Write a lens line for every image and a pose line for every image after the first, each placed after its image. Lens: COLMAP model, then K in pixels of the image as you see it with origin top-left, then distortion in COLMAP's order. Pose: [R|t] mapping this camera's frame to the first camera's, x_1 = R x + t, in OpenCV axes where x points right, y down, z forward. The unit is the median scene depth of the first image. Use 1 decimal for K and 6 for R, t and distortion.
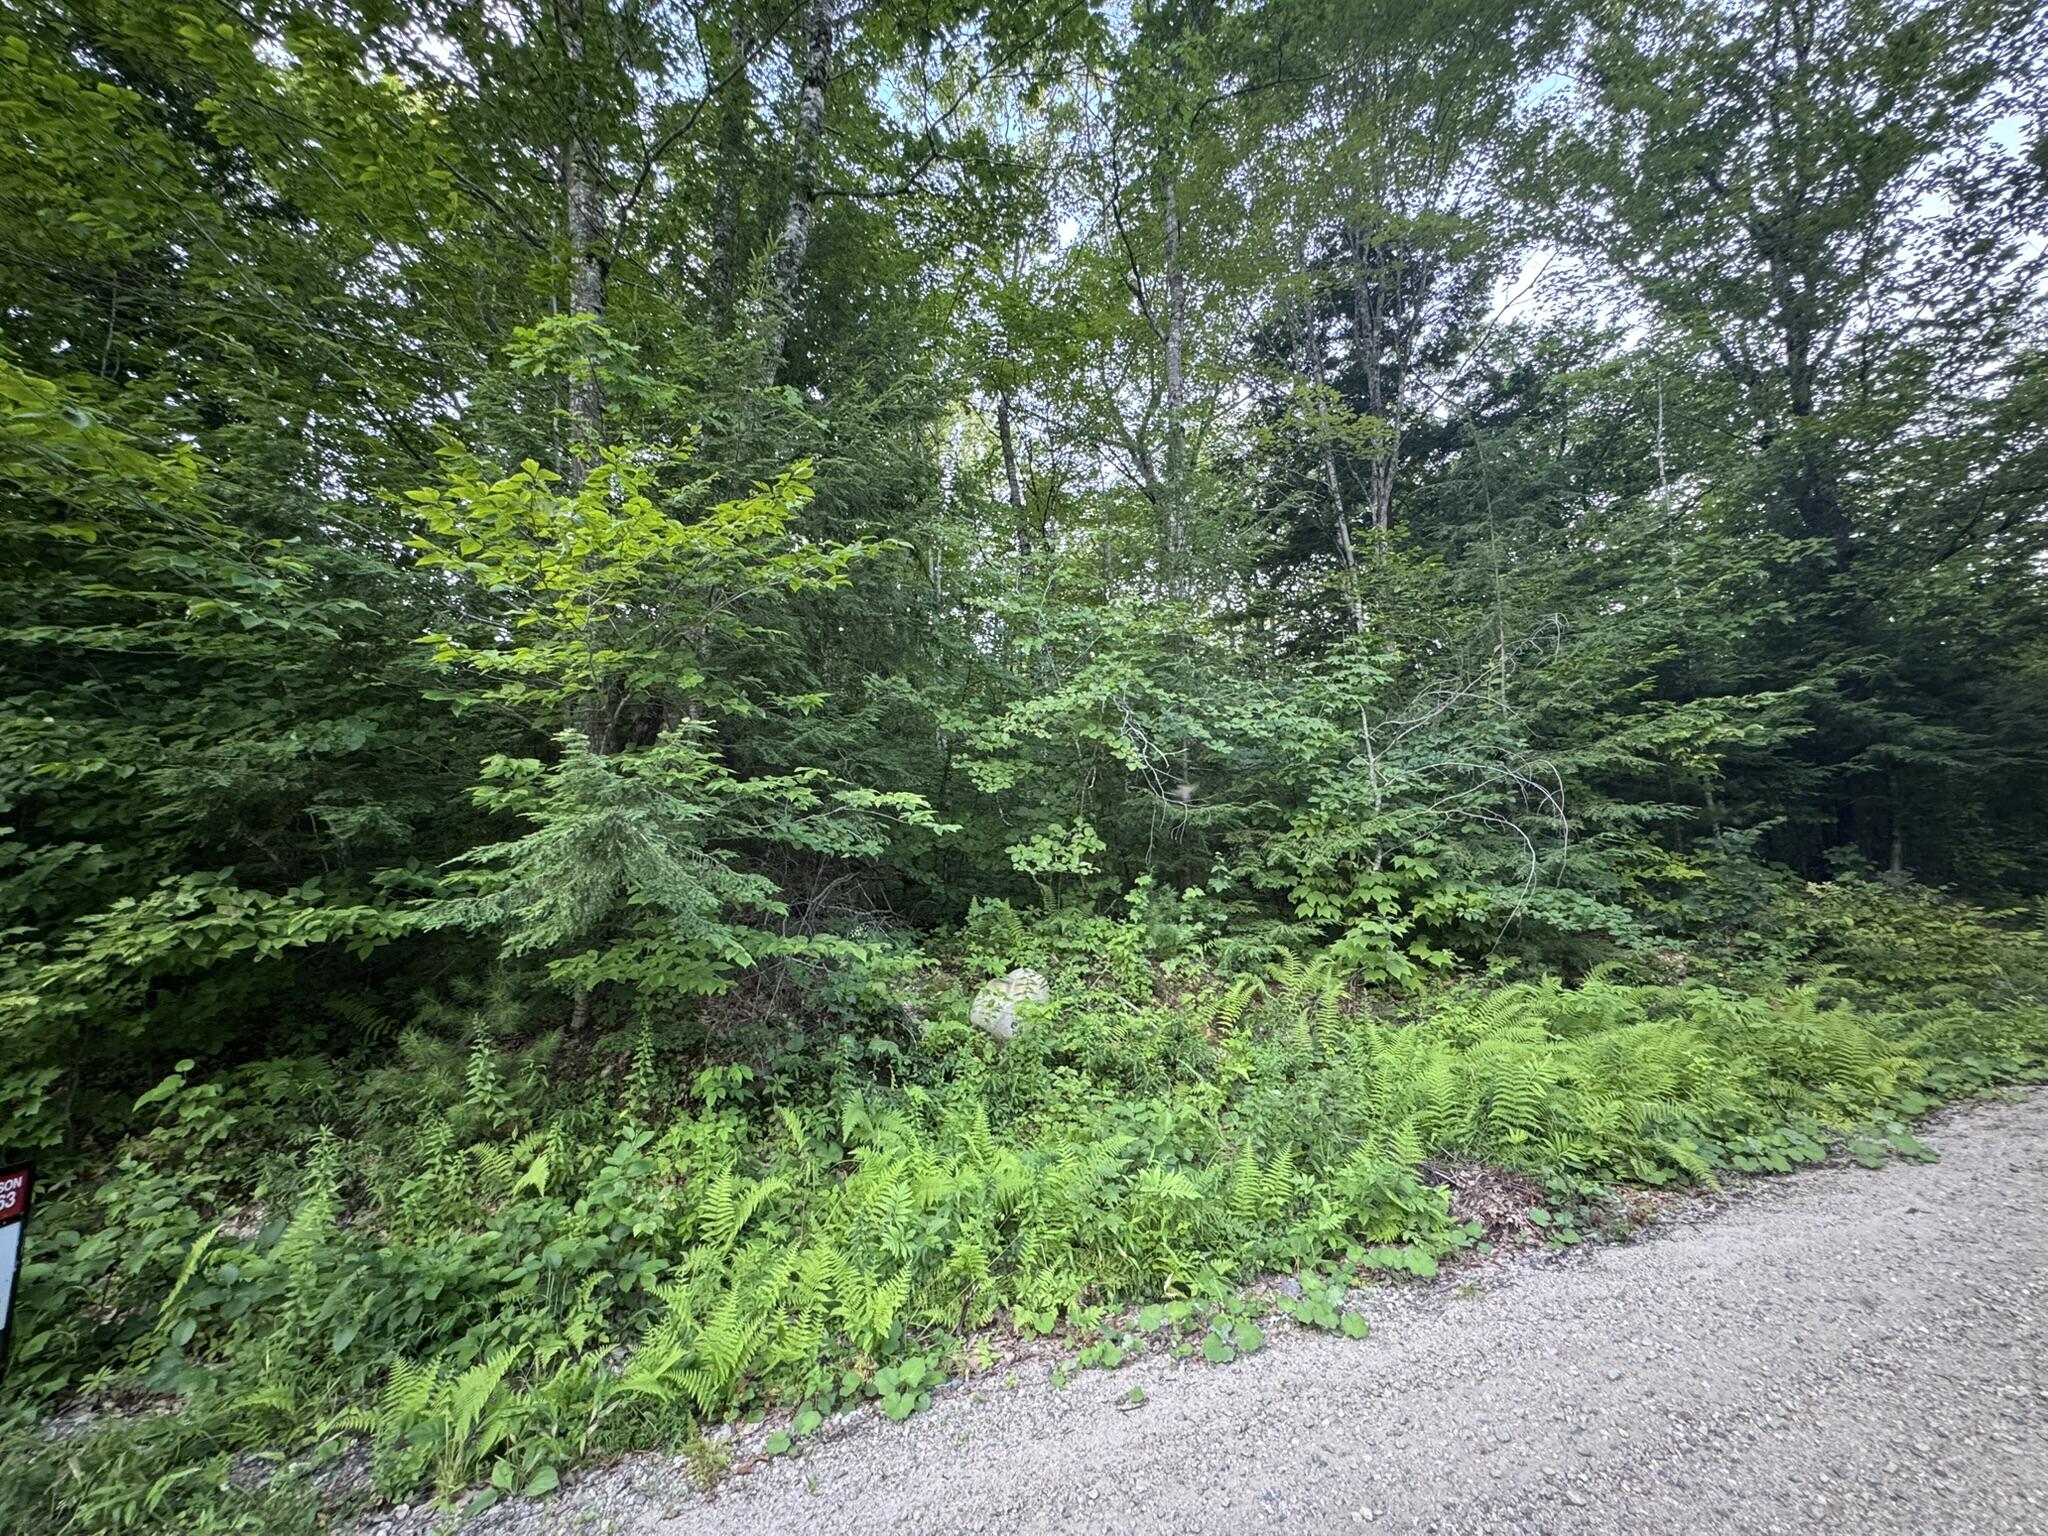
lens RADIAL K [[818.5, 0, 1019.0], [0, 818.5, 757.3], [0, 0, 1]] dist [-0.000753, -0.000253]
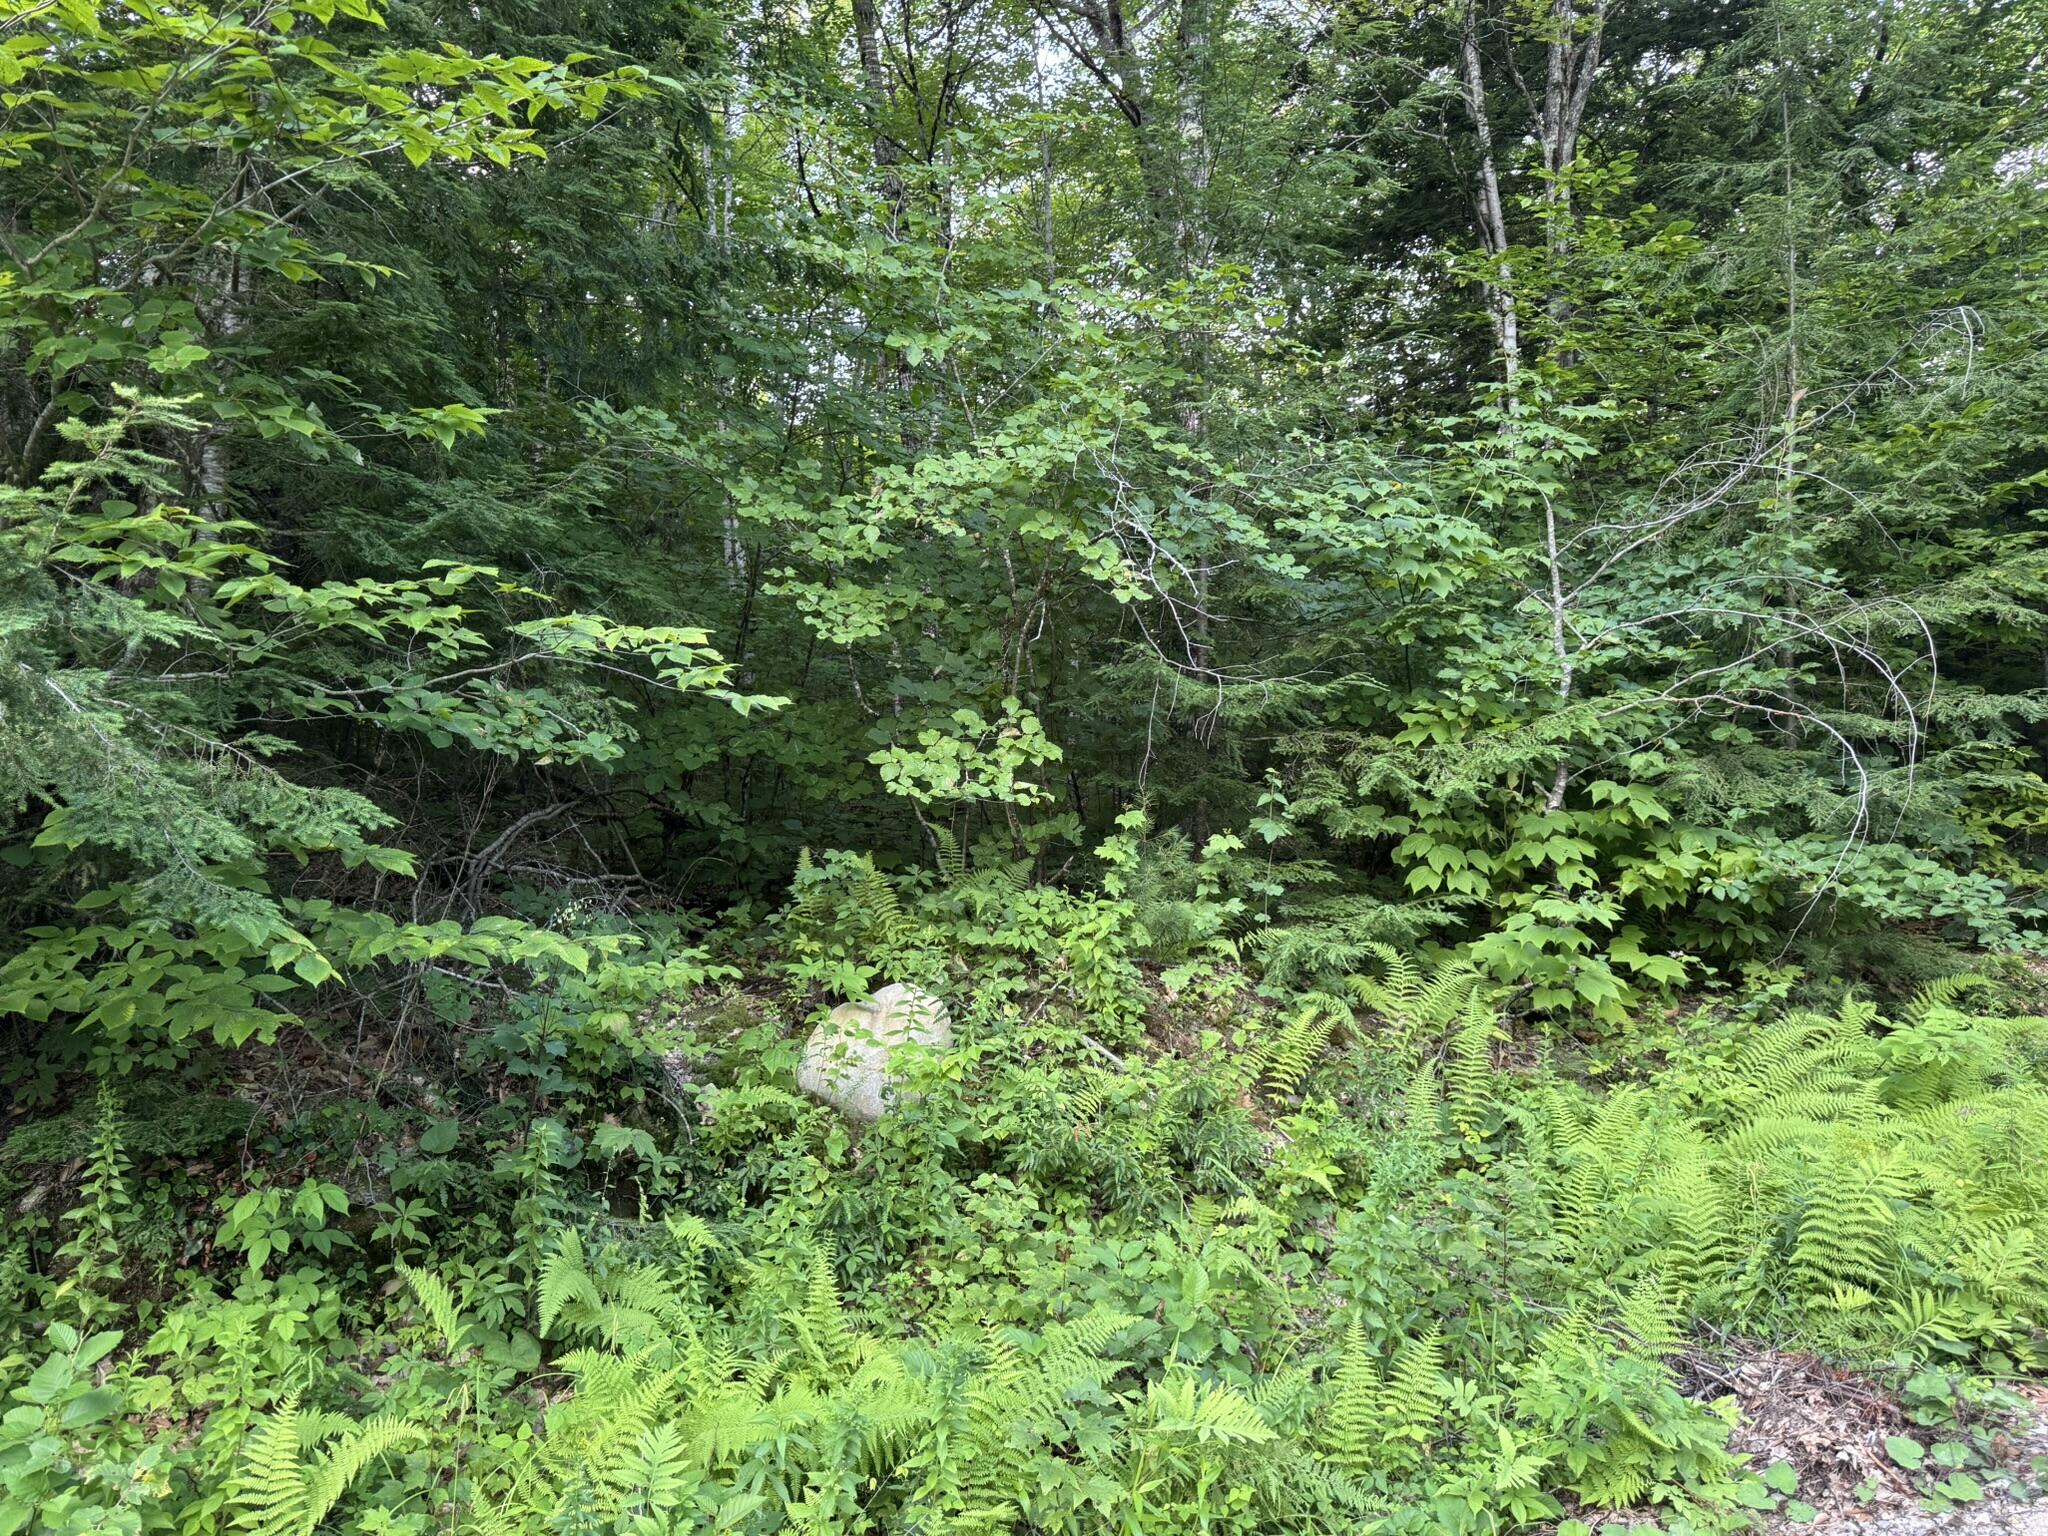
lens RADIAL K [[1448.3, 0, 1003.8], [0, 1448.3, 769.0], [0, 0, 1]] dist [0.047227, -0.054680]
pose [[0.995448, 0.013028, 0.094416, -0.018252], [-0.022891, 0.994299, 0.104146, 0.025611], [-0.092521, -0.105833, 0.990070, 0.102779]]
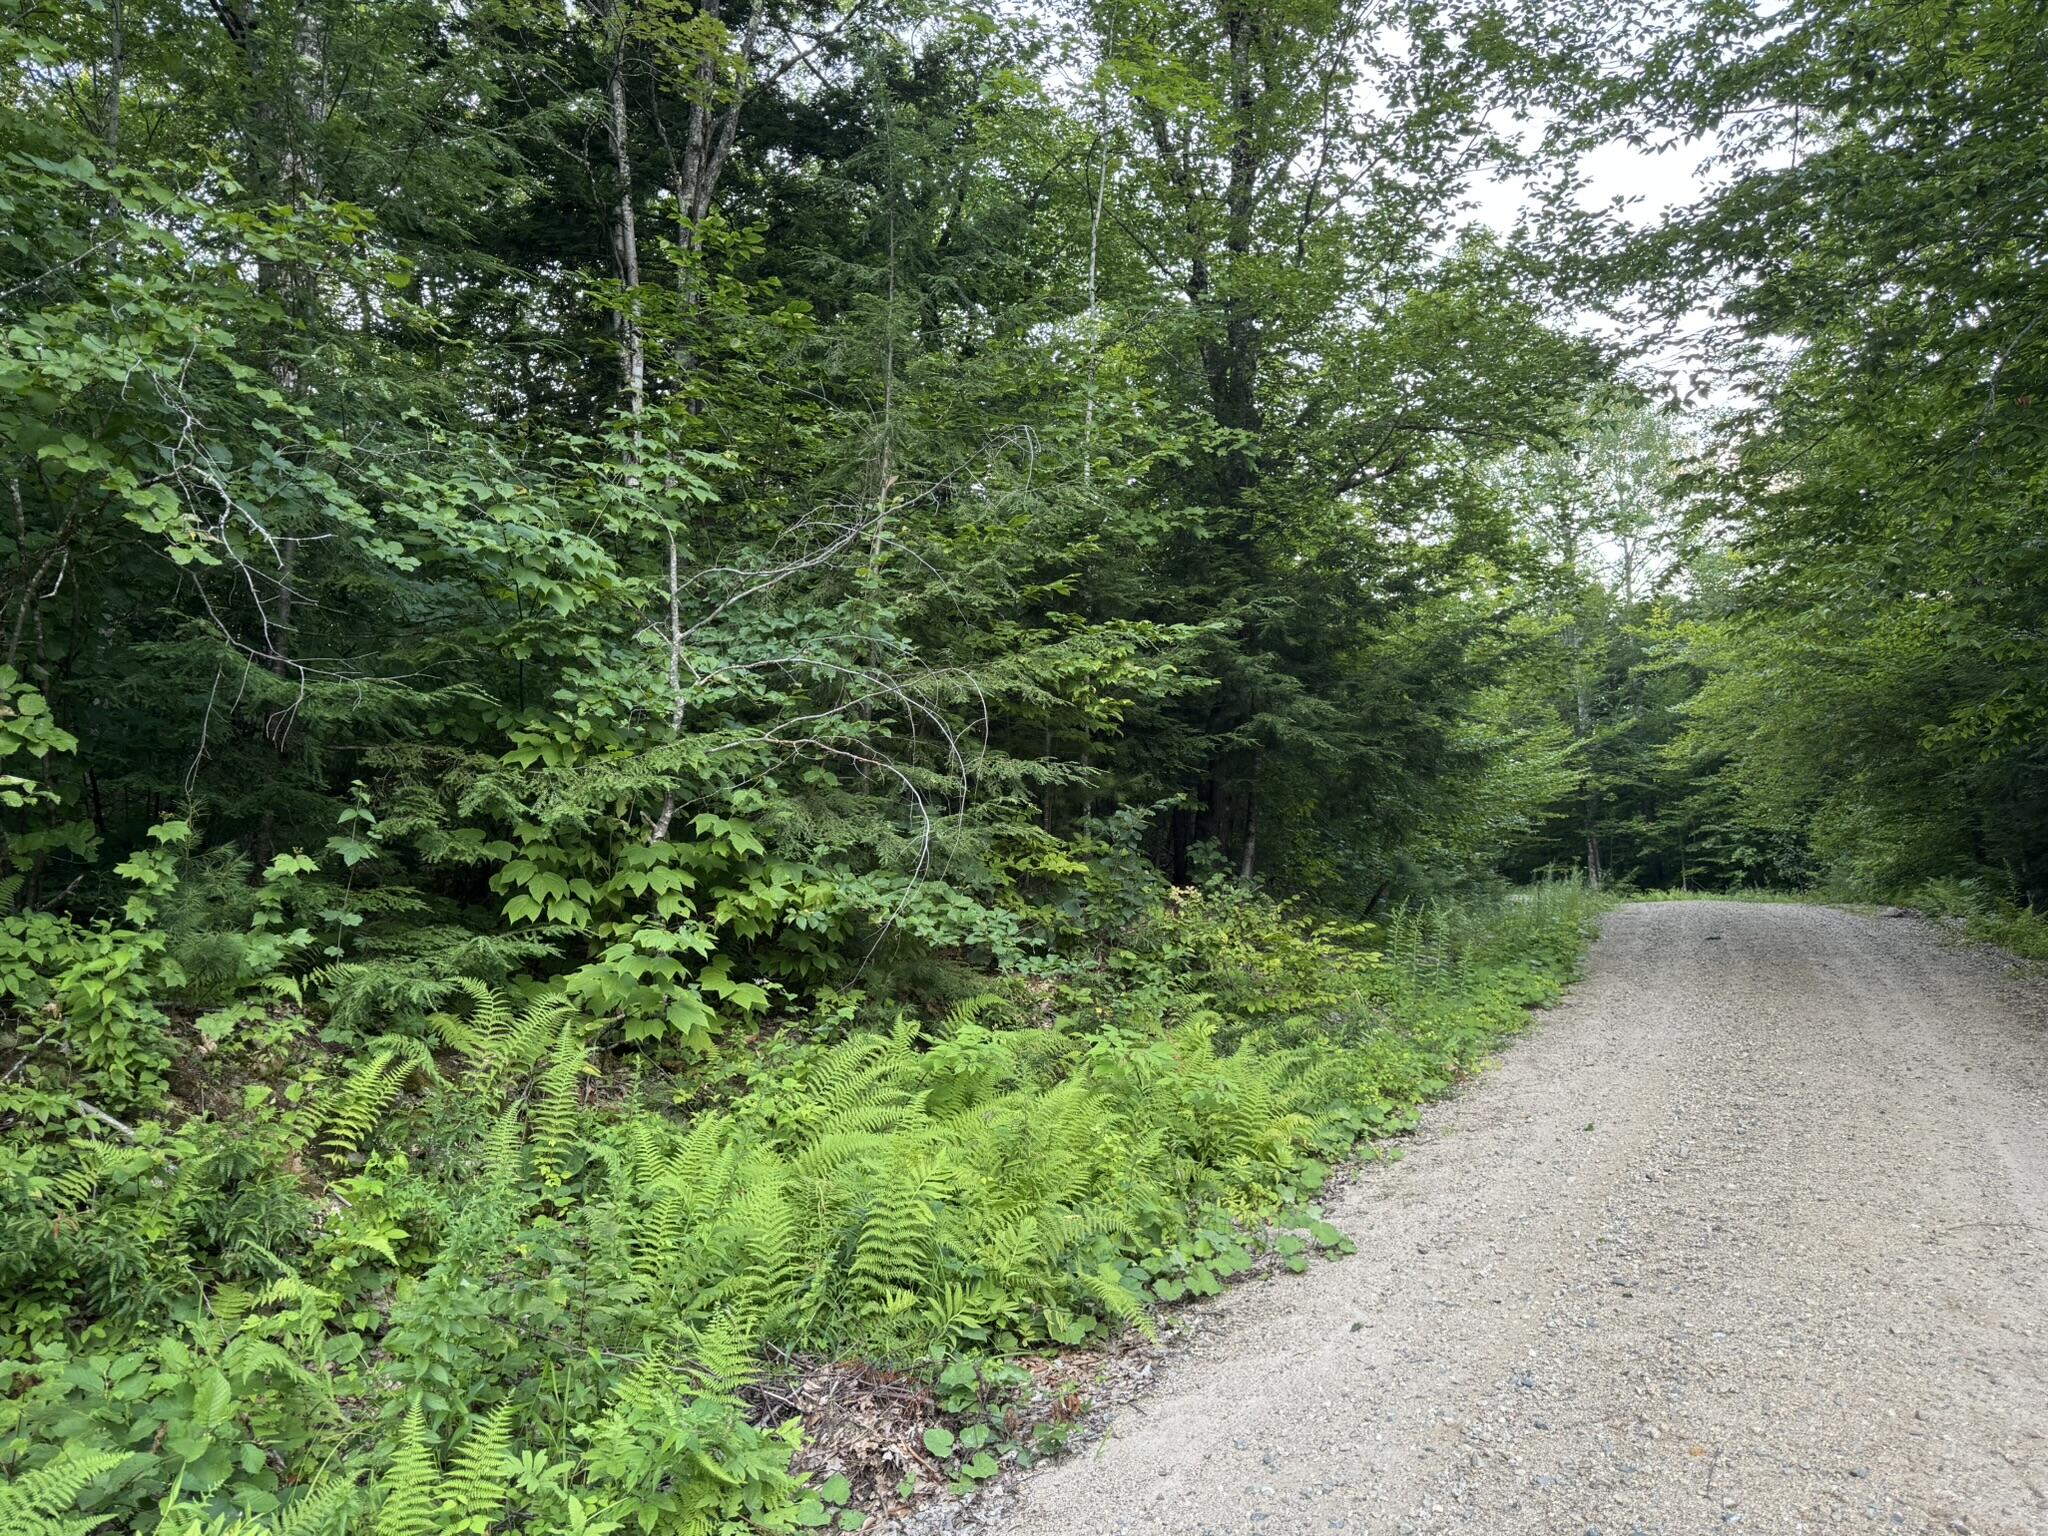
lens RADIAL K [[1448.3, 0, 1021.2], [0, 1448.3, 765.7], [0, 0, 1]] dist [0.047227, -0.054680]
pose [[0.756528, 0.084880, 0.648430, -0.011827], [-0.138061, 0.989923, 0.031495, 0.032520], [-0.639222, -0.113350, 0.760623, 0.142985]]
